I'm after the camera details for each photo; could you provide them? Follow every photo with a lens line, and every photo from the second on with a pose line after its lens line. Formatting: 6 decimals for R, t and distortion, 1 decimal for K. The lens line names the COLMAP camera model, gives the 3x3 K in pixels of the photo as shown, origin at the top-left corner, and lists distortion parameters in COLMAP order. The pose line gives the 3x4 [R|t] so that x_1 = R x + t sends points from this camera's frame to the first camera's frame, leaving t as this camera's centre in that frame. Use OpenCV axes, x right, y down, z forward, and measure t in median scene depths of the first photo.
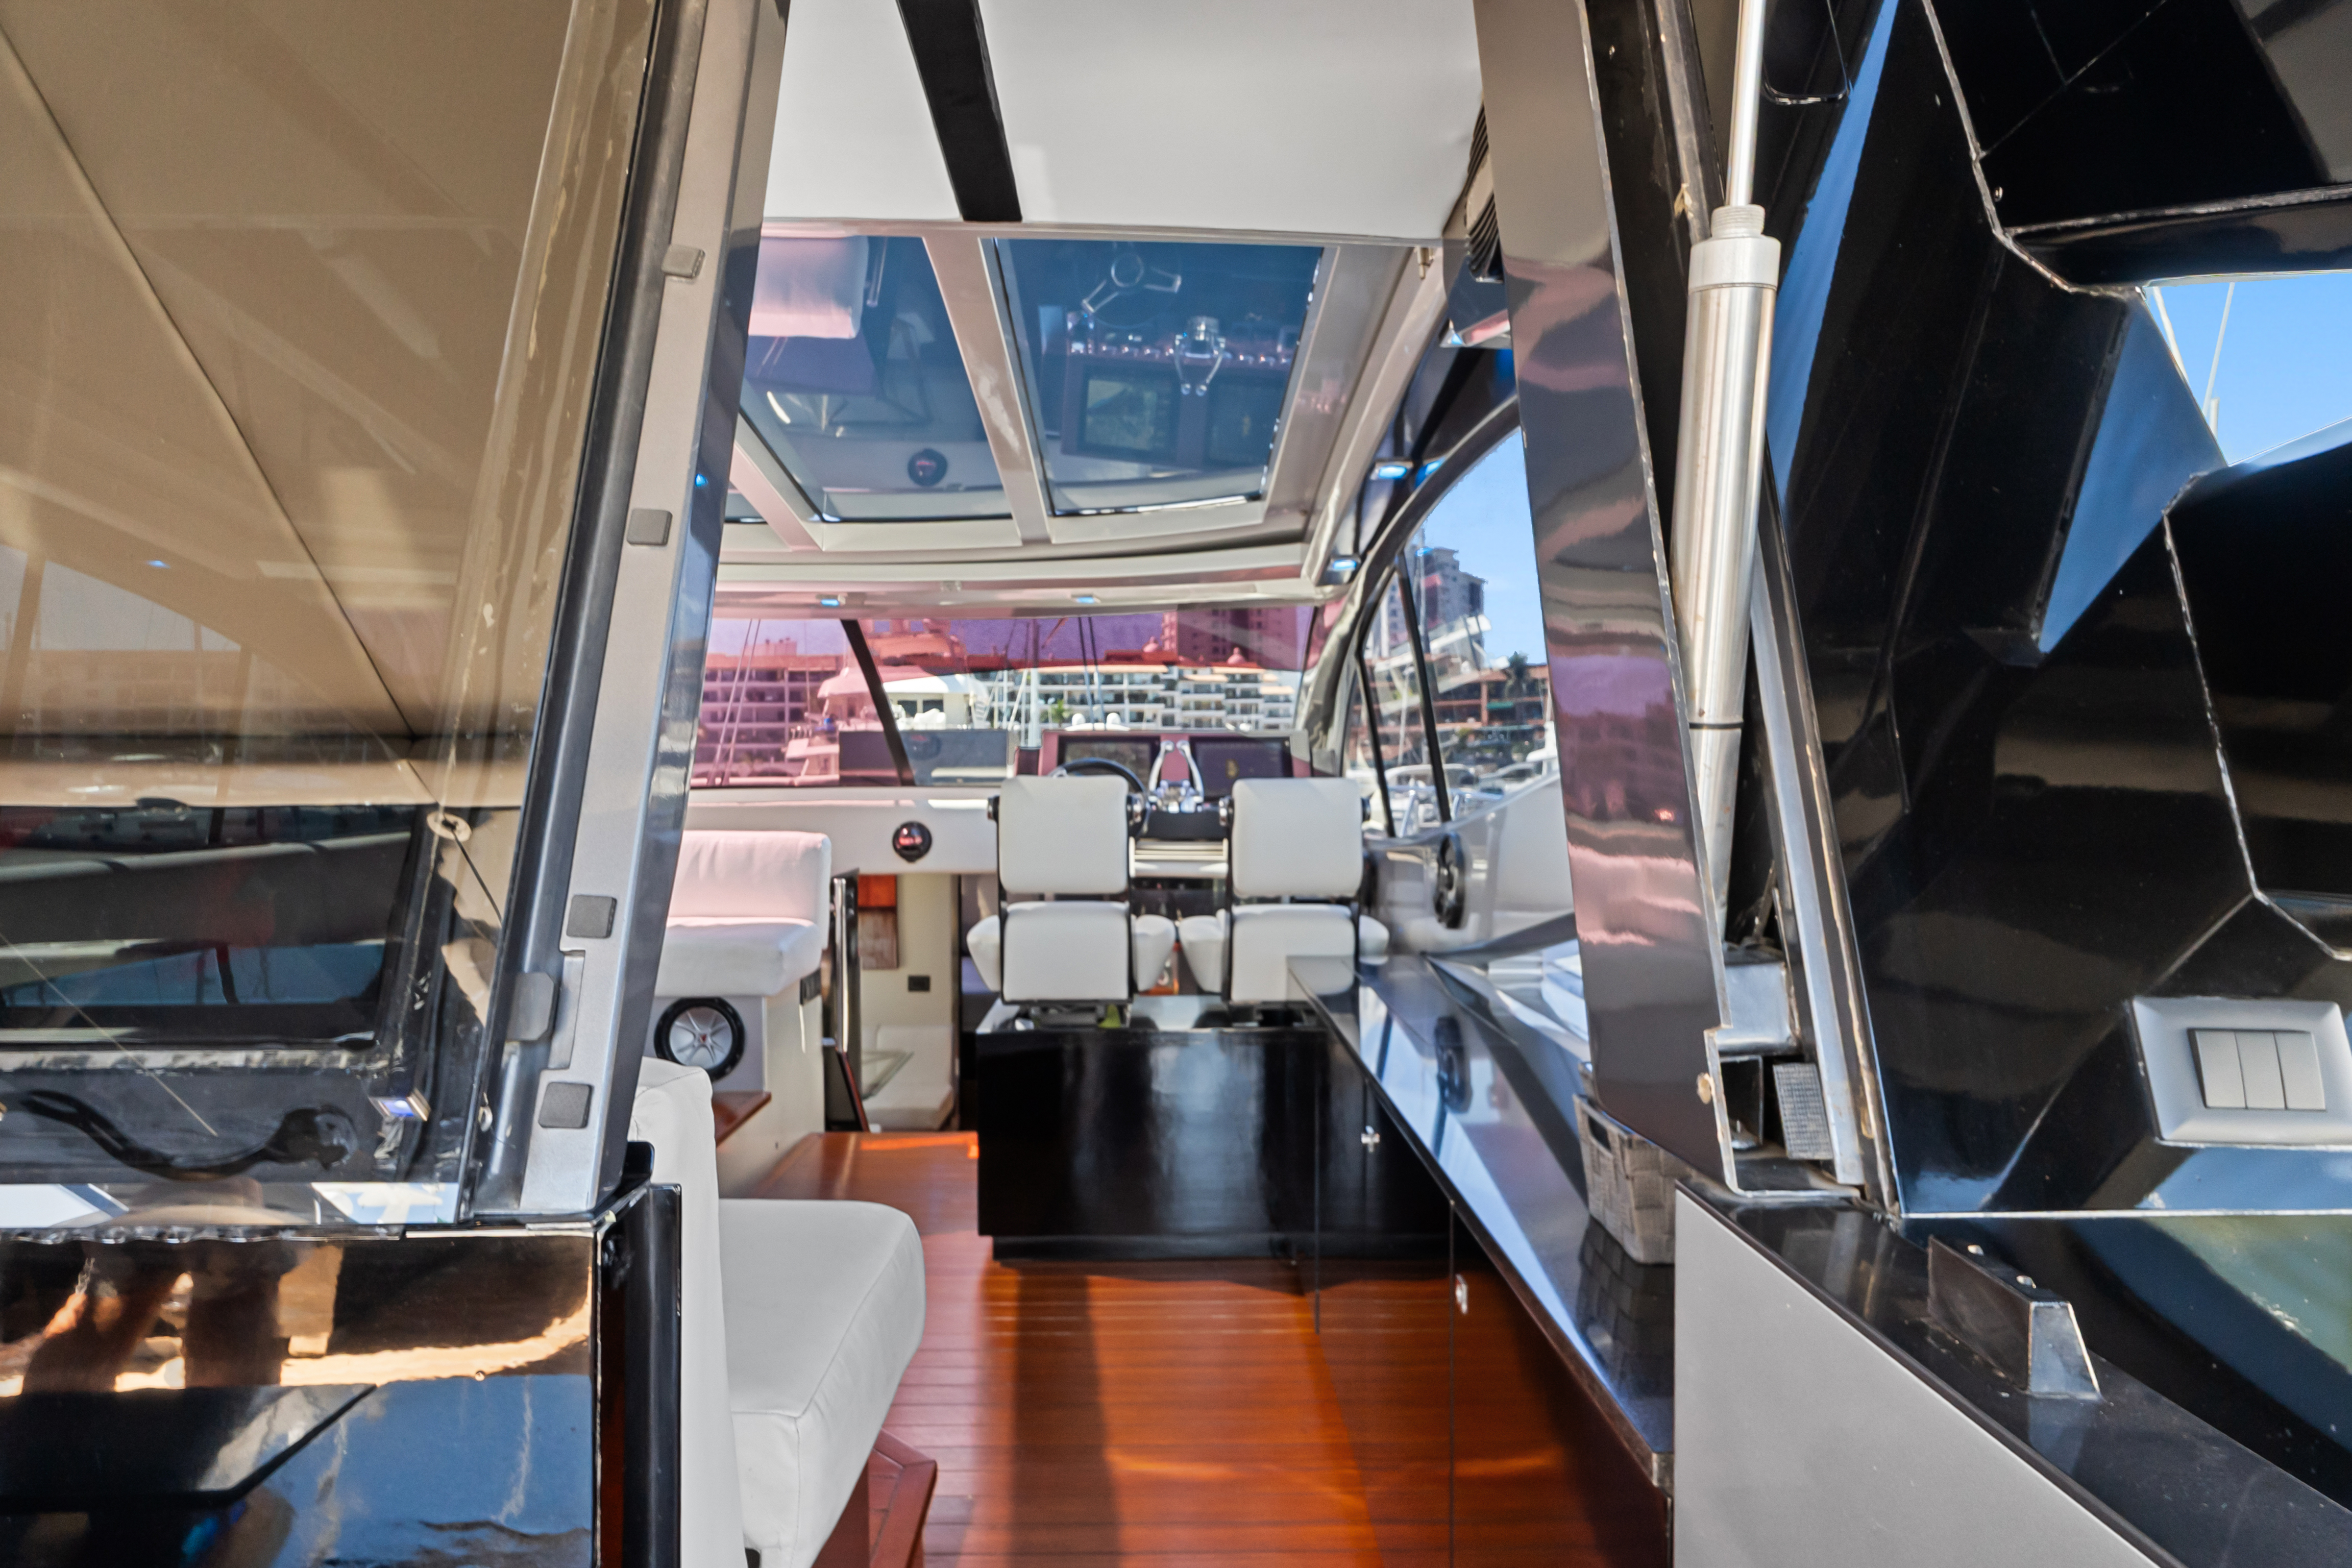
lens RADIAL K [[1364.6, 0, 1181.1], [0, 1364.6, 771.8], [0, 0, 1]] dist [-0.001569, -0.000726]
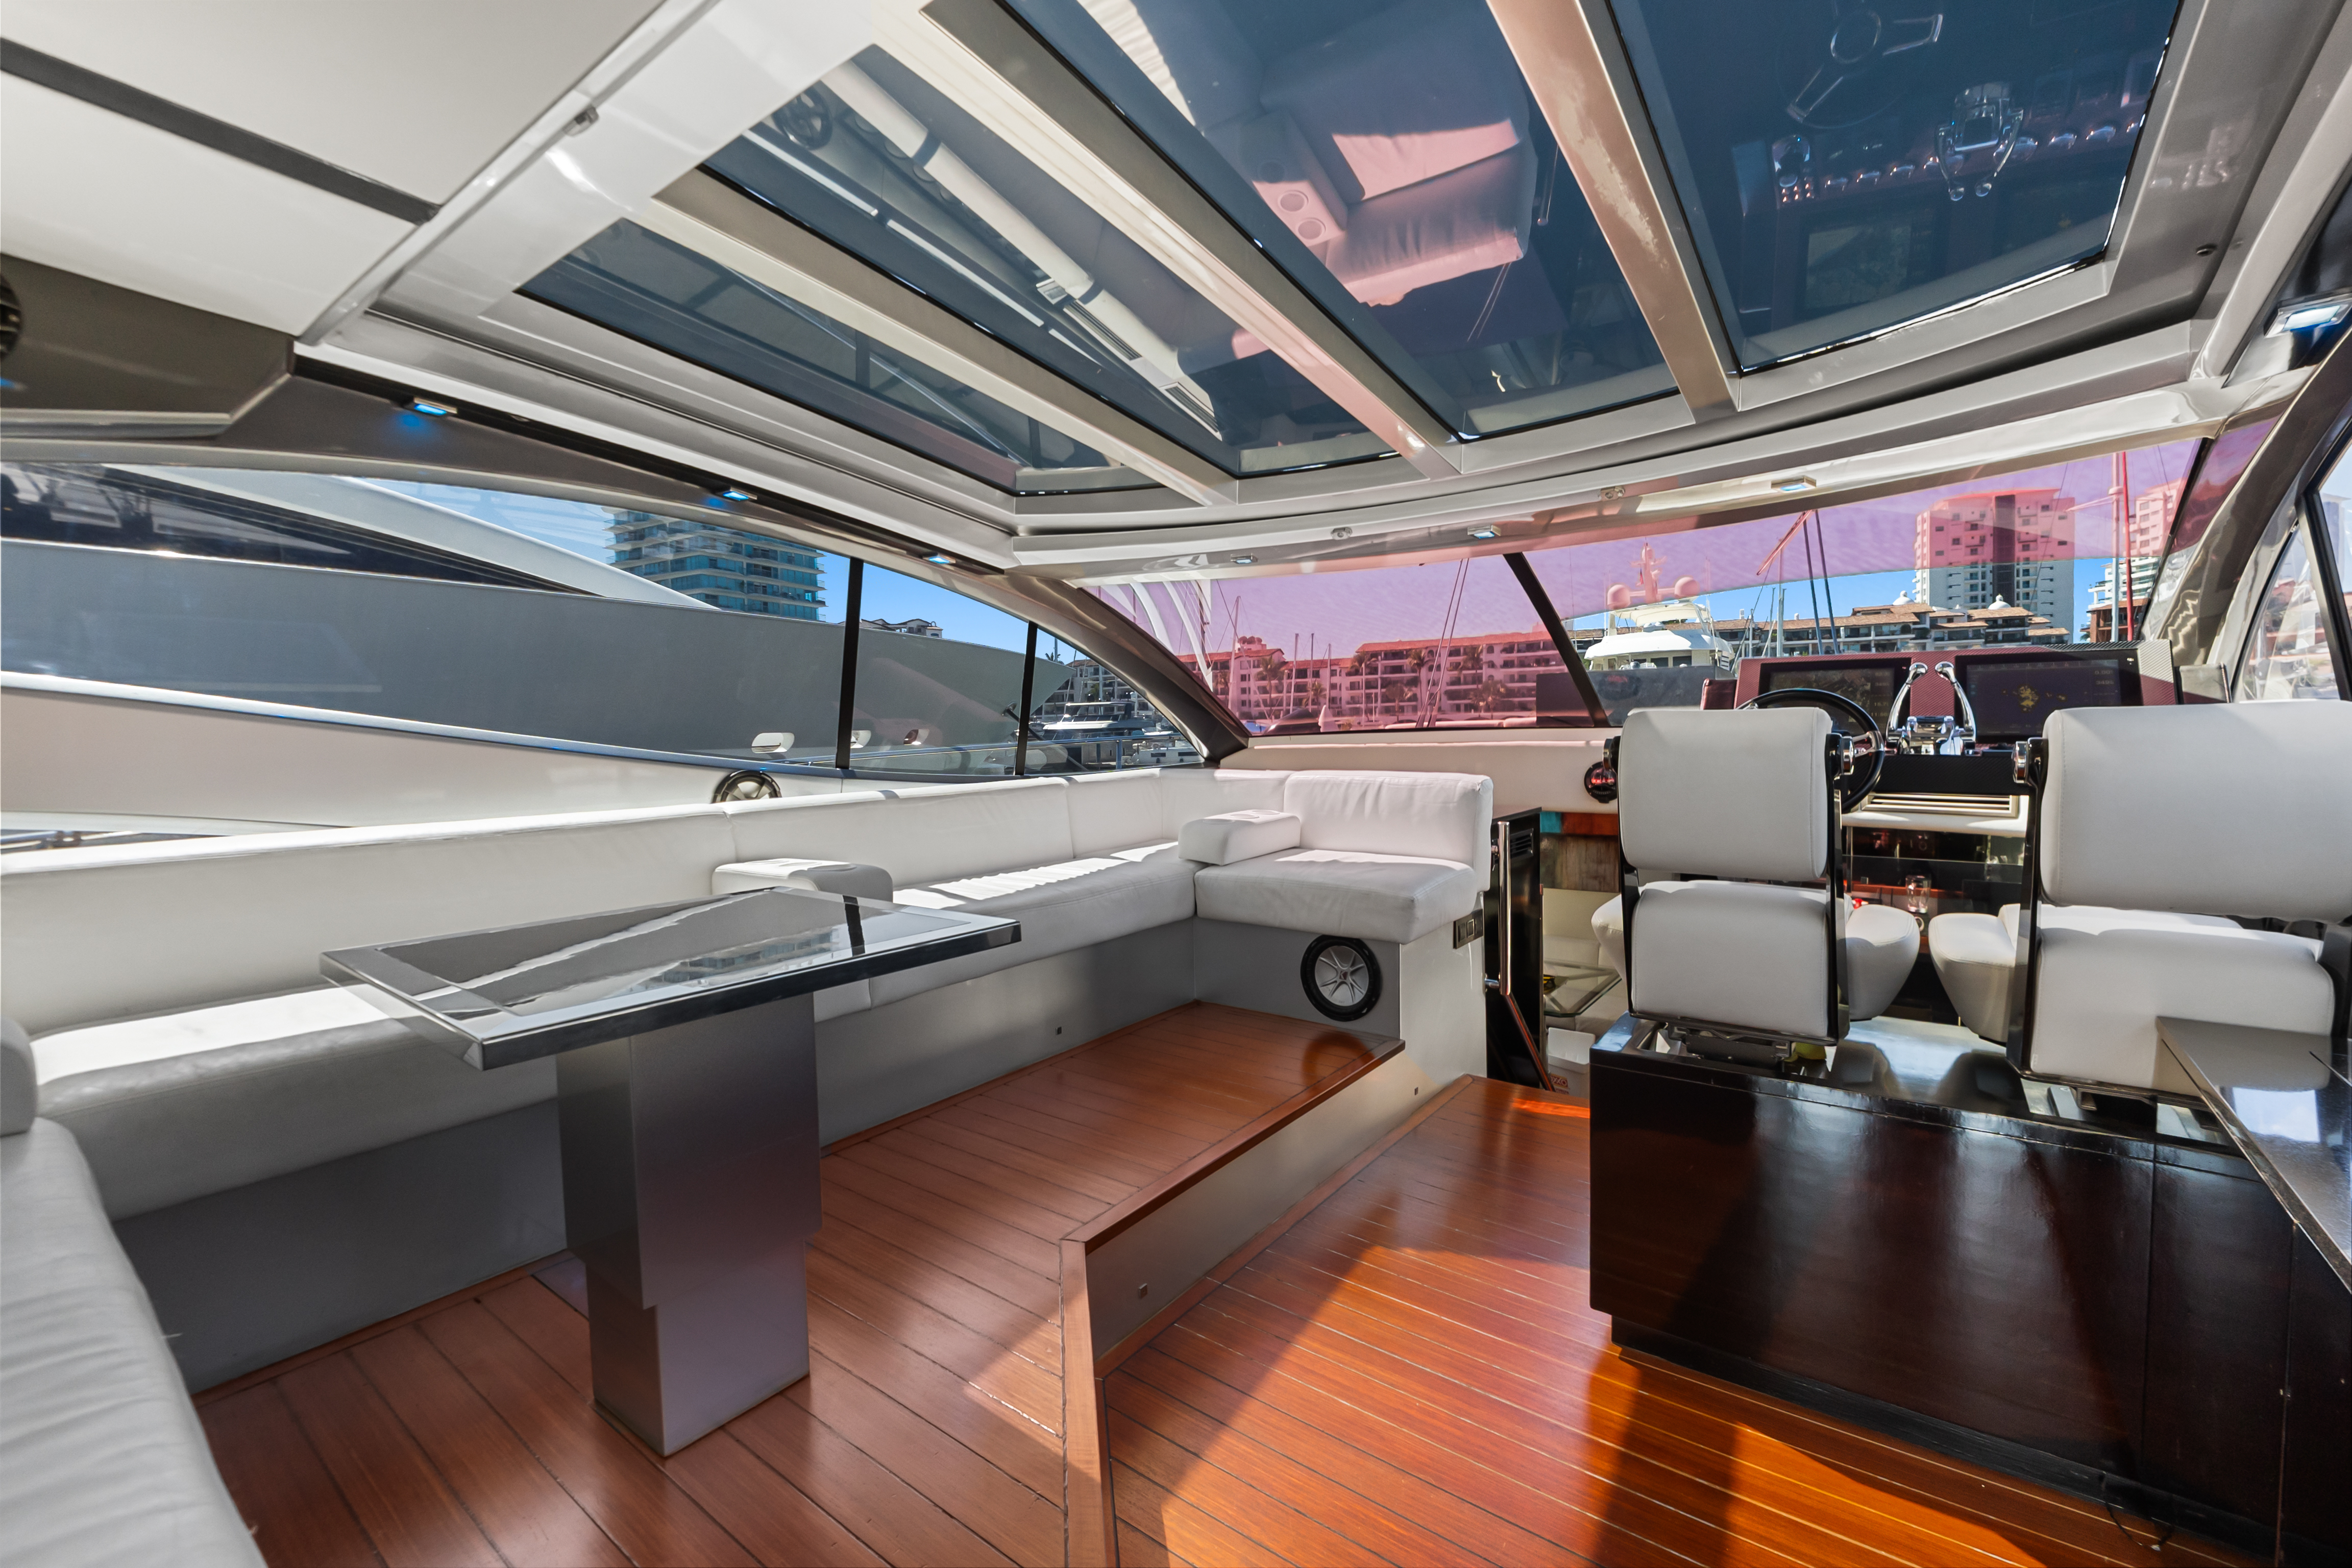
lens RADIAL K [[985.6, 0, 1178.6], [0, 985.6, 776.2], [0, 0, 1]] dist [-0.011368, 0.000494]
pose [[0.790897, 0.018782, -0.611661, -0.000634], [0.016578, 0.998504, 0.052096, 0.005380], [0.611724, -0.051342, 0.789403, 0.304241]]
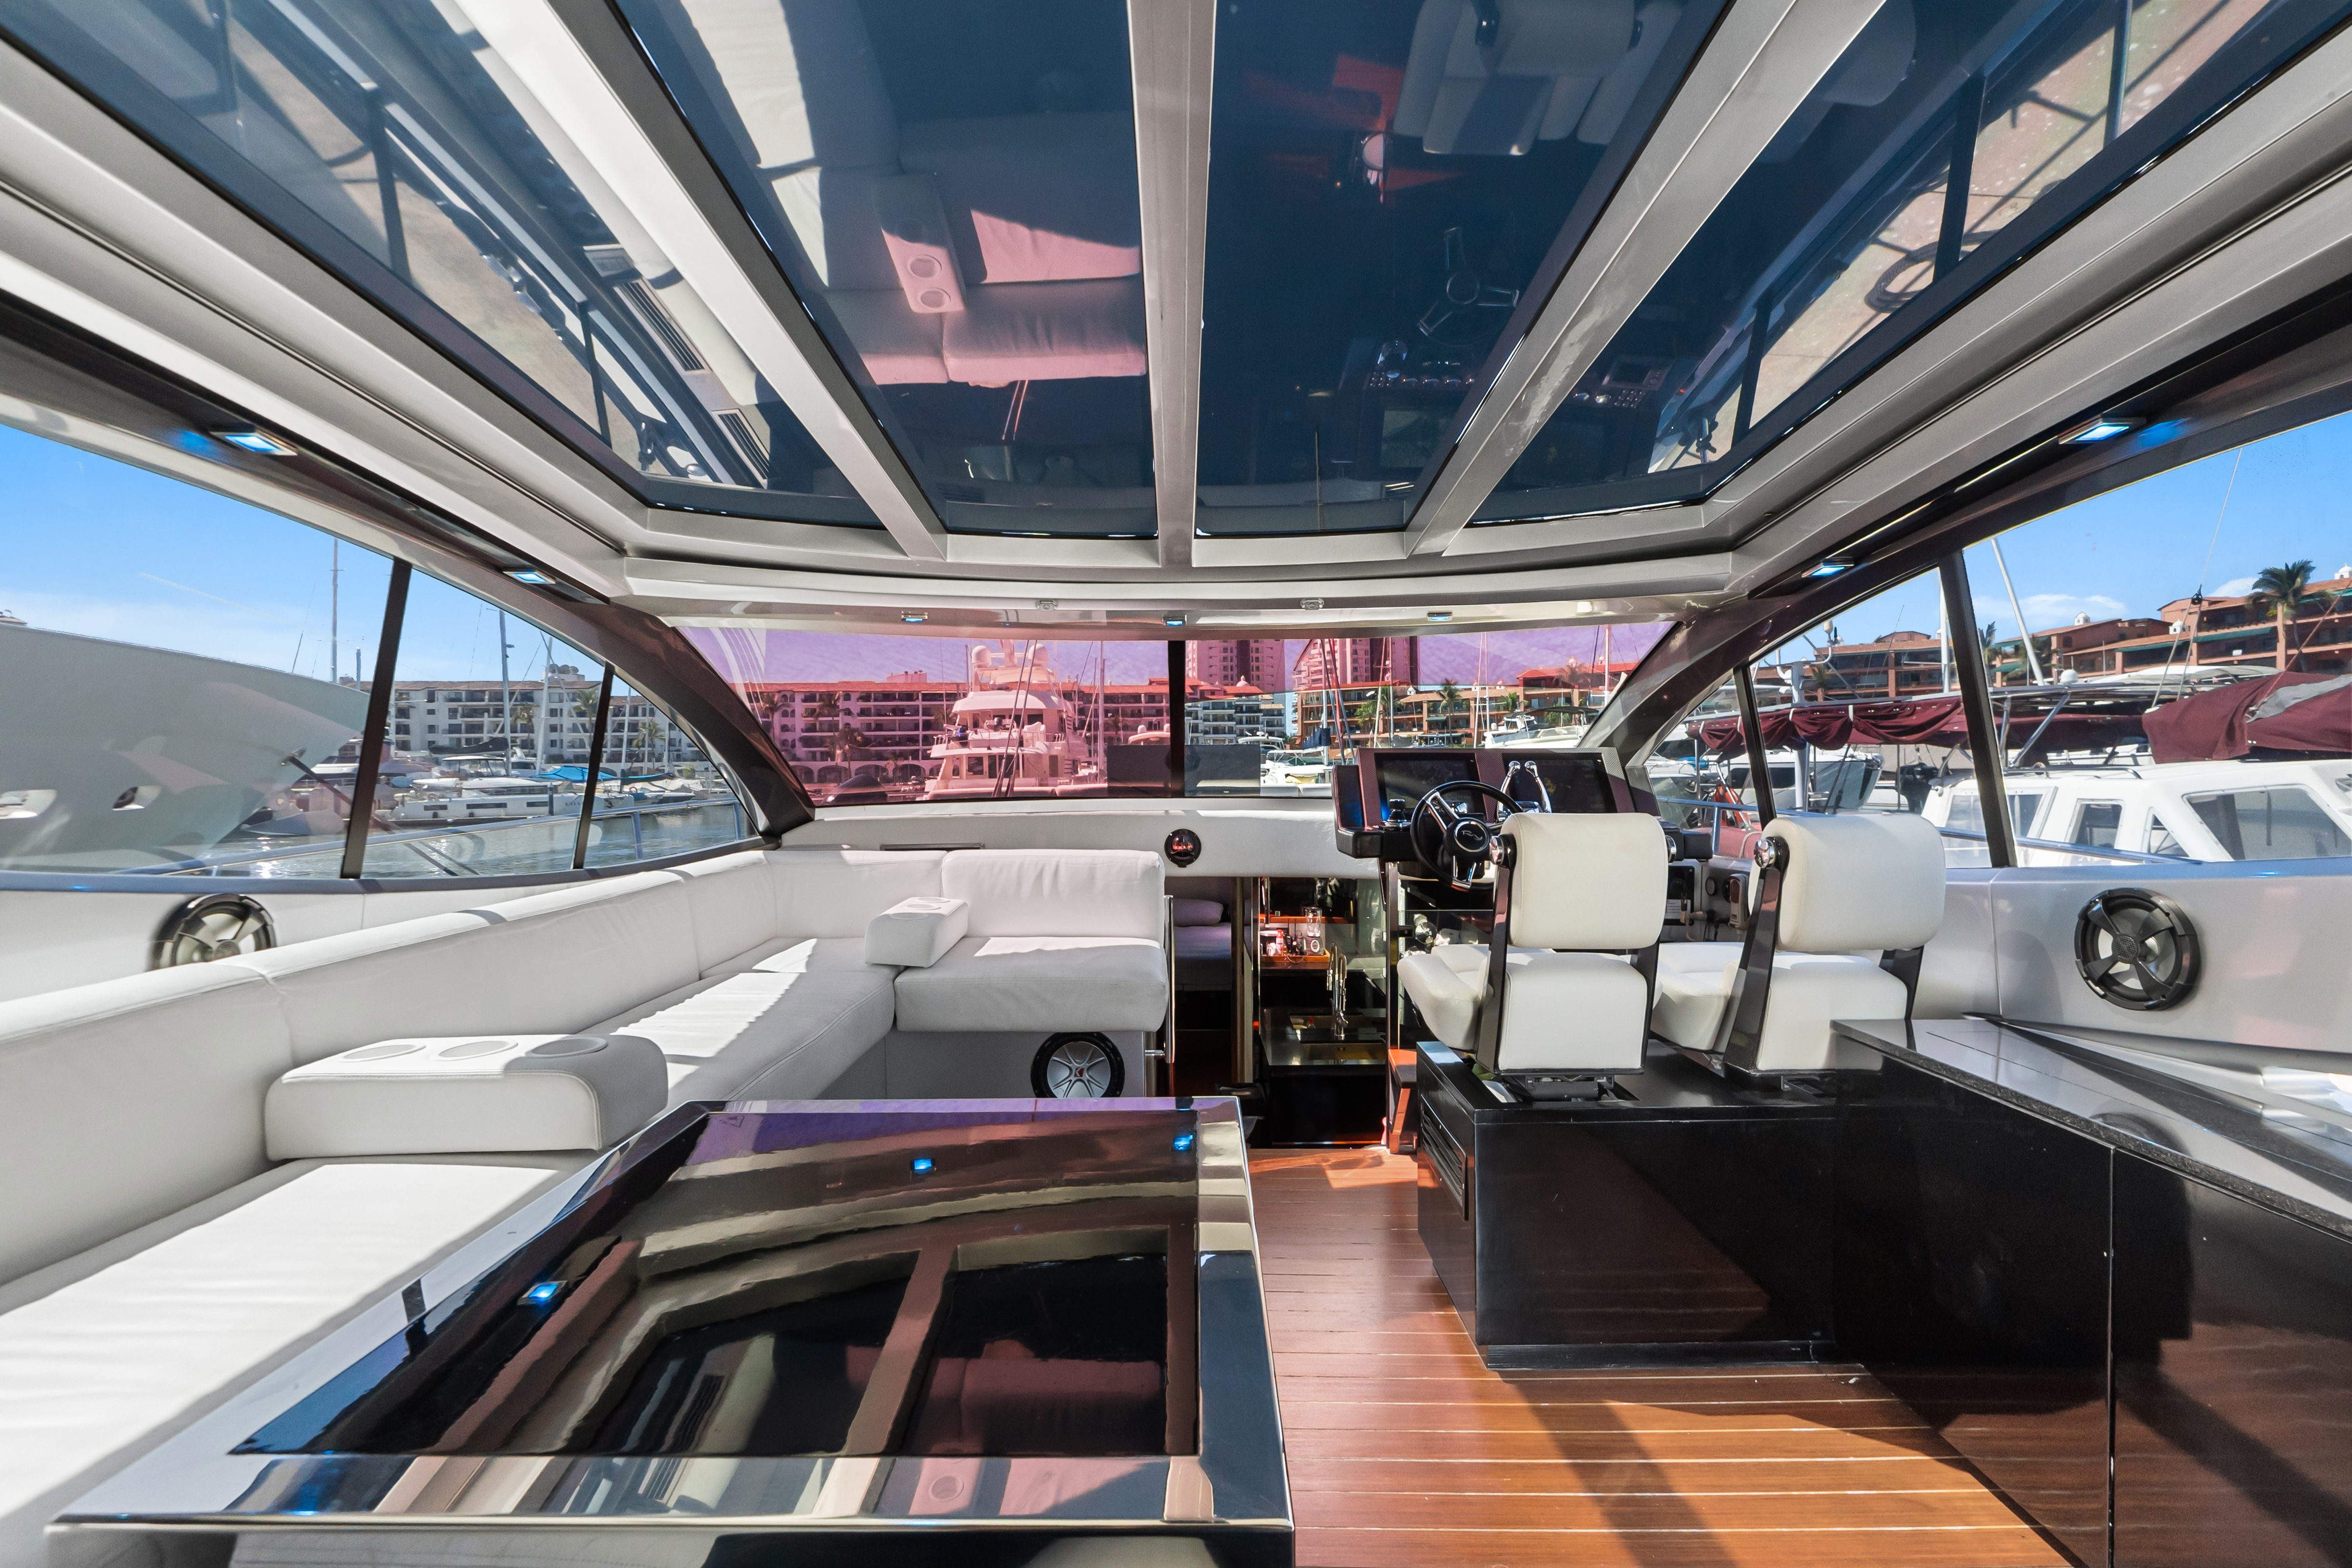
lens RADIAL K [[985.6, 0, 1185.1], [0, 985.6, 770.1], [0, 0, 1]] dist [-0.011368, 0.000494]
pose [[0.999870, -0.001664, -0.016018, -0.229849], [0.001737, 0.999988, 0.004561, -0.018752], [0.016011, -0.004589, 0.999861, 0.266066]]
